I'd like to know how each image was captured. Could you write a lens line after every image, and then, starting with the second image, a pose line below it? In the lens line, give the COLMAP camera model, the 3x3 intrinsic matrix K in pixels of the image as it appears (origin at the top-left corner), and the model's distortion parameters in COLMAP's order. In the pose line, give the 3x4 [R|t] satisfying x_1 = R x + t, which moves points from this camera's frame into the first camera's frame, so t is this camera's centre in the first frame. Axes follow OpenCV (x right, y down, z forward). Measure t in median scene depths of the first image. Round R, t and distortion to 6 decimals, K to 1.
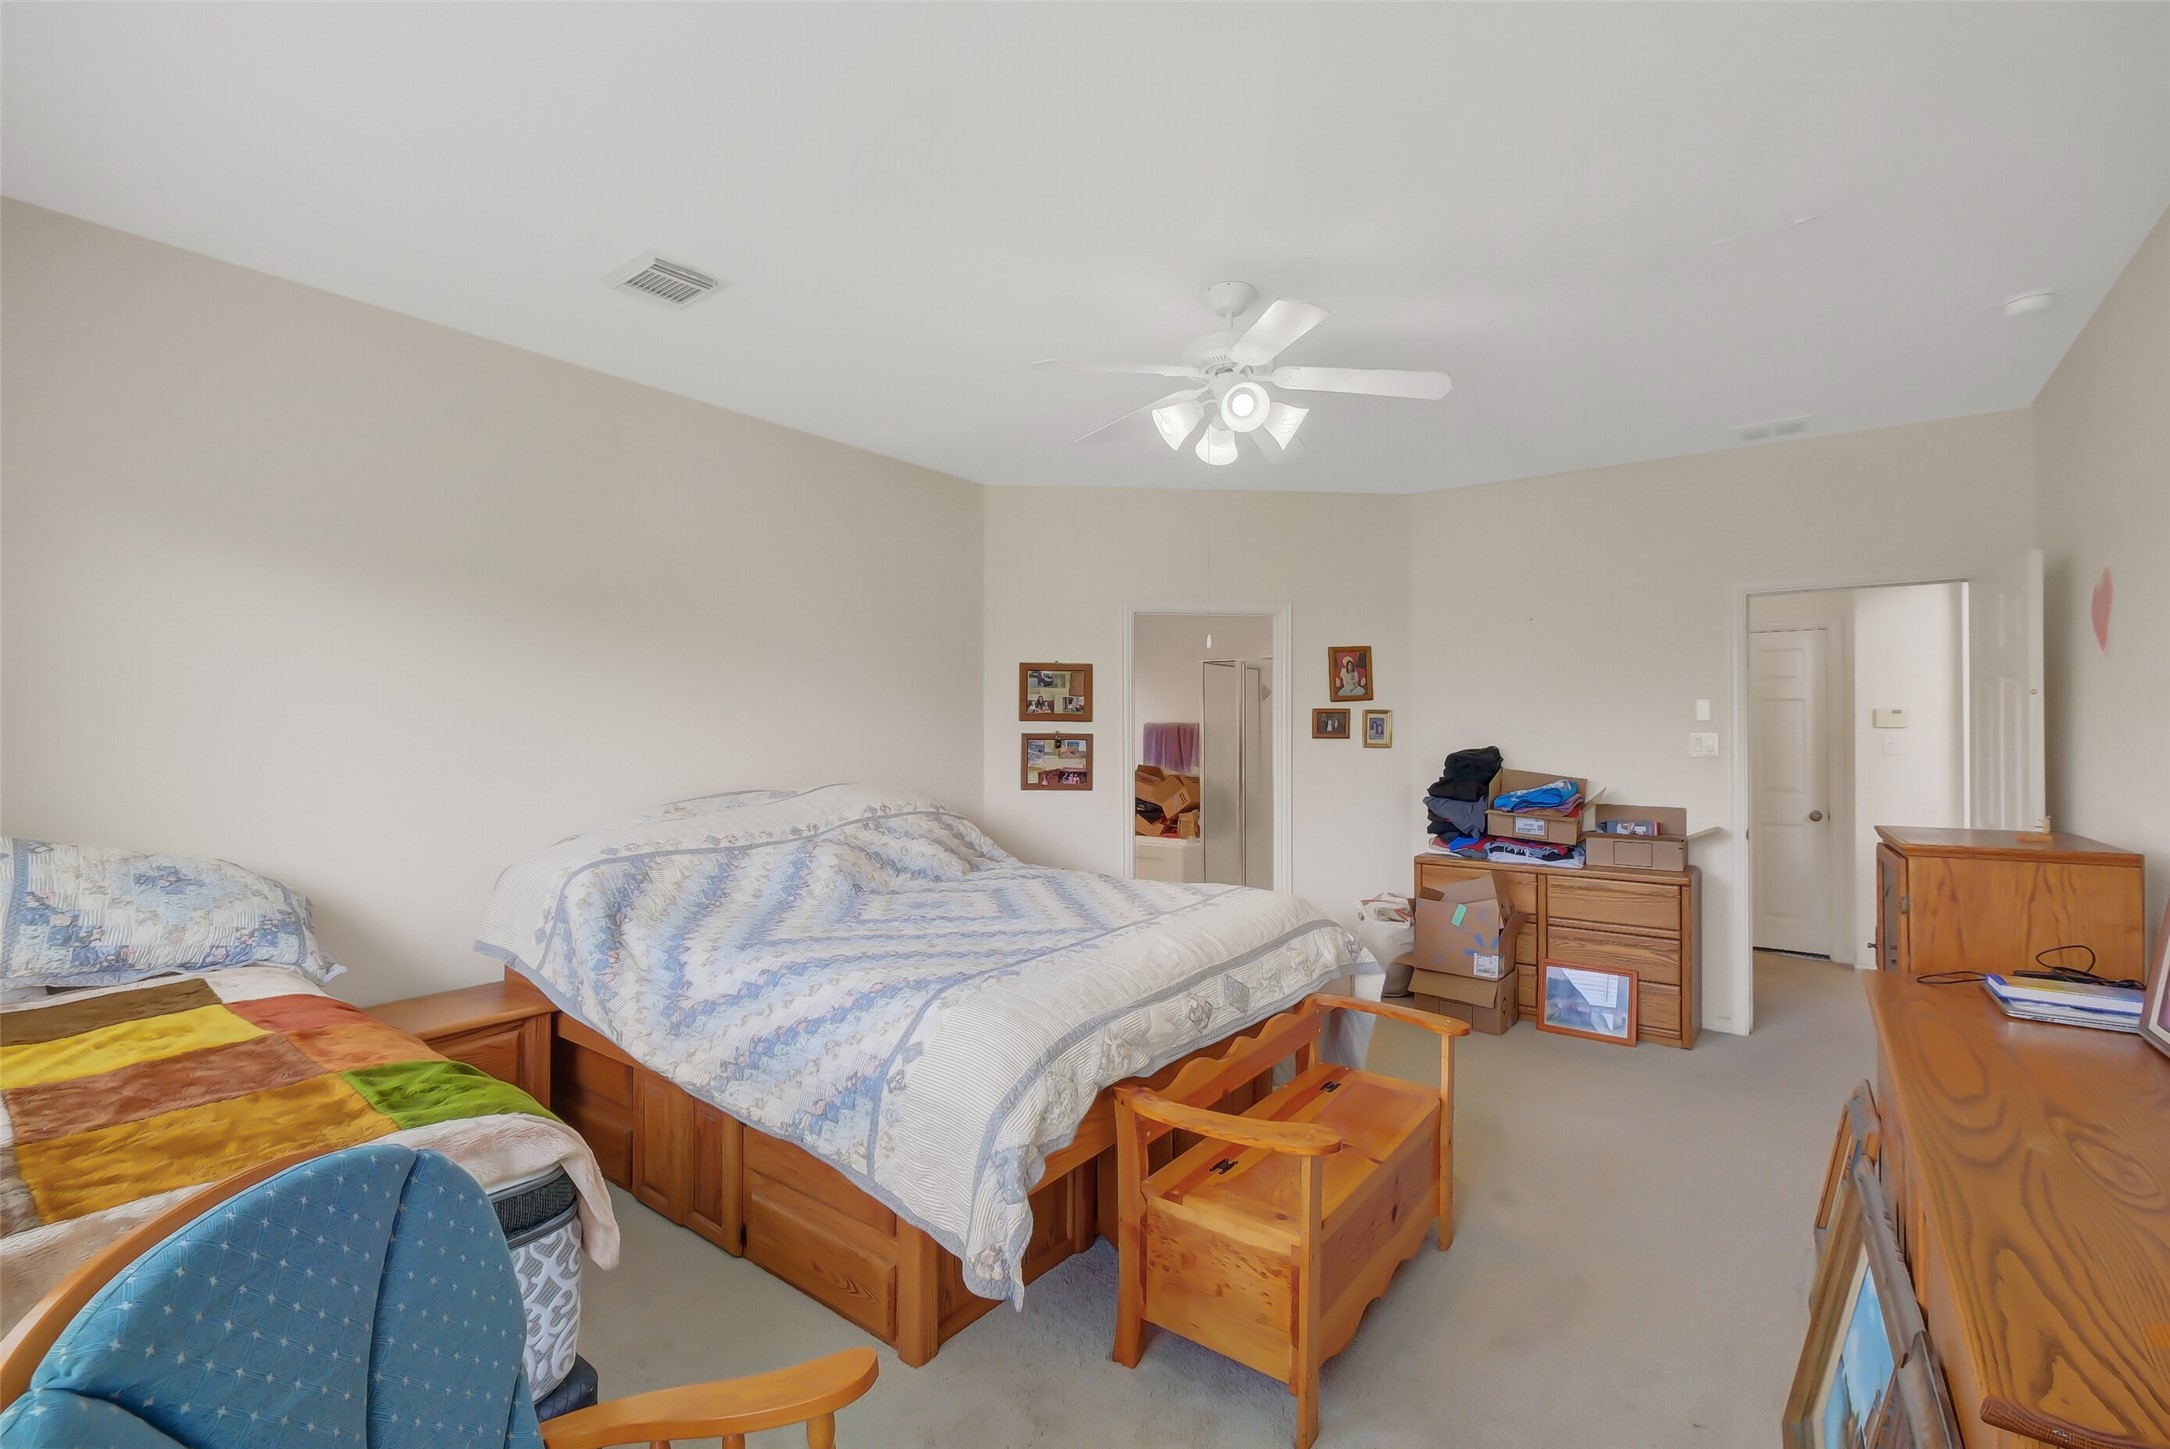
lens RADIAL K [[947.3, 0, 1087.9], [0, 947.3, 729.7], [0, 0, 1]] dist [-0.004481, -0.000824]
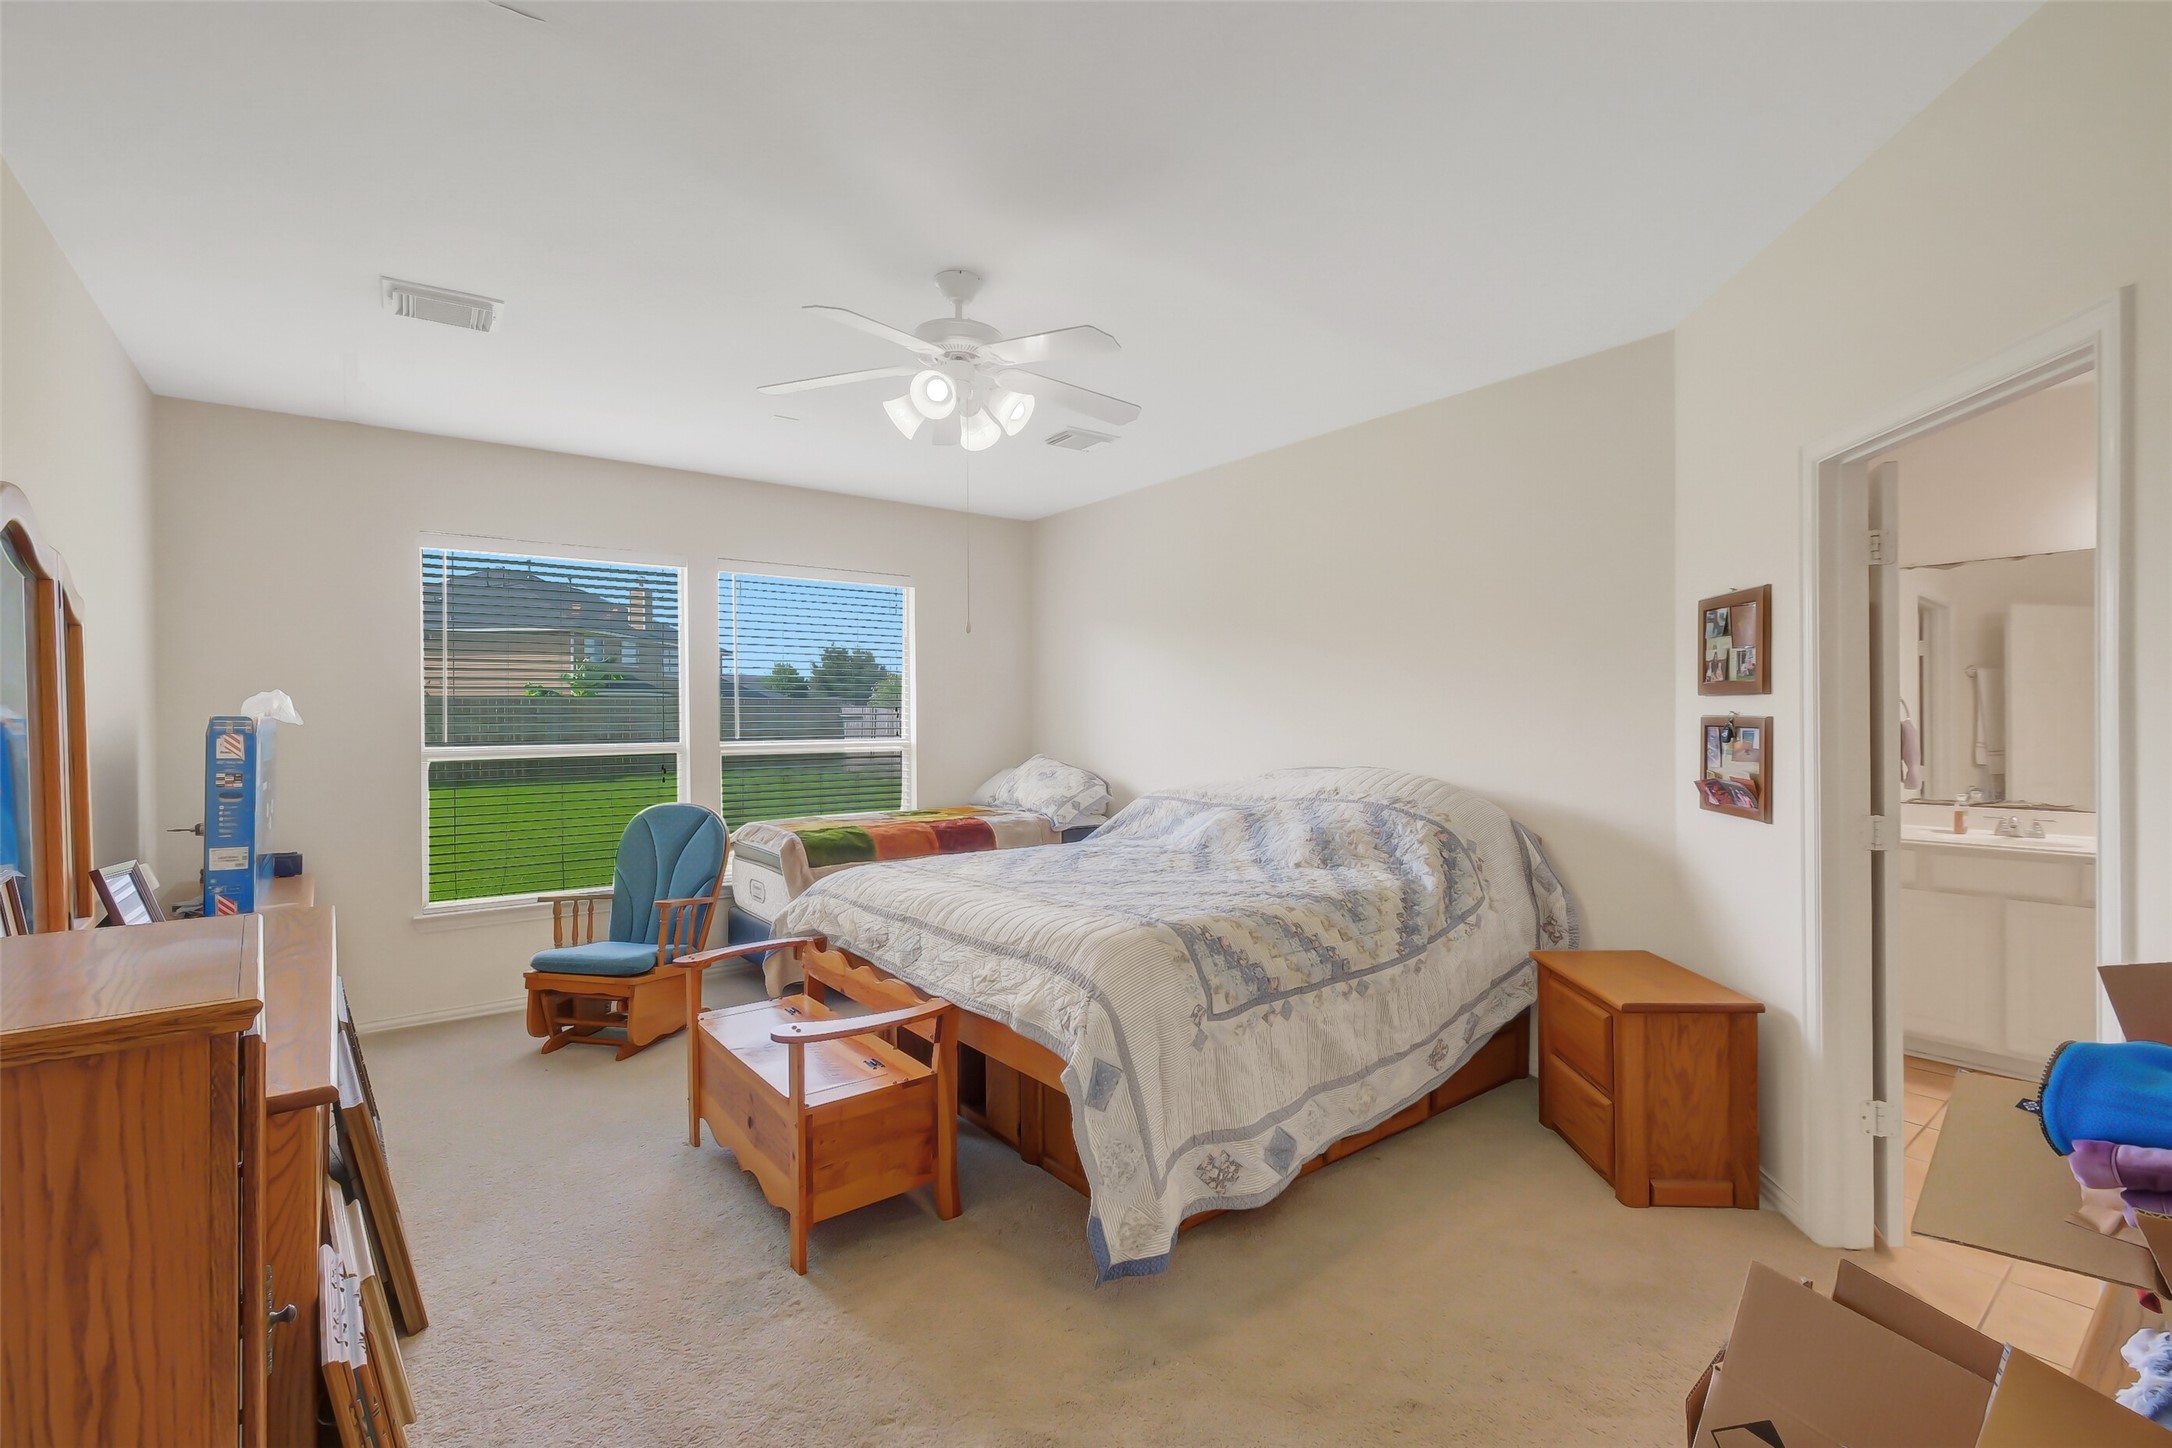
lens RADIAL K [[948.2, 0, 1088.0], [0, 948.2, 716.6], [0, 0, 1]] dist [-0.004481, -0.000824]
pose [[-0.252110, 0.007748, -0.967668, 0.617246], [0.007905, 0.999951, 0.005947, -0.002084], [0.967666, -0.006150, -0.252159, 0.768731]]
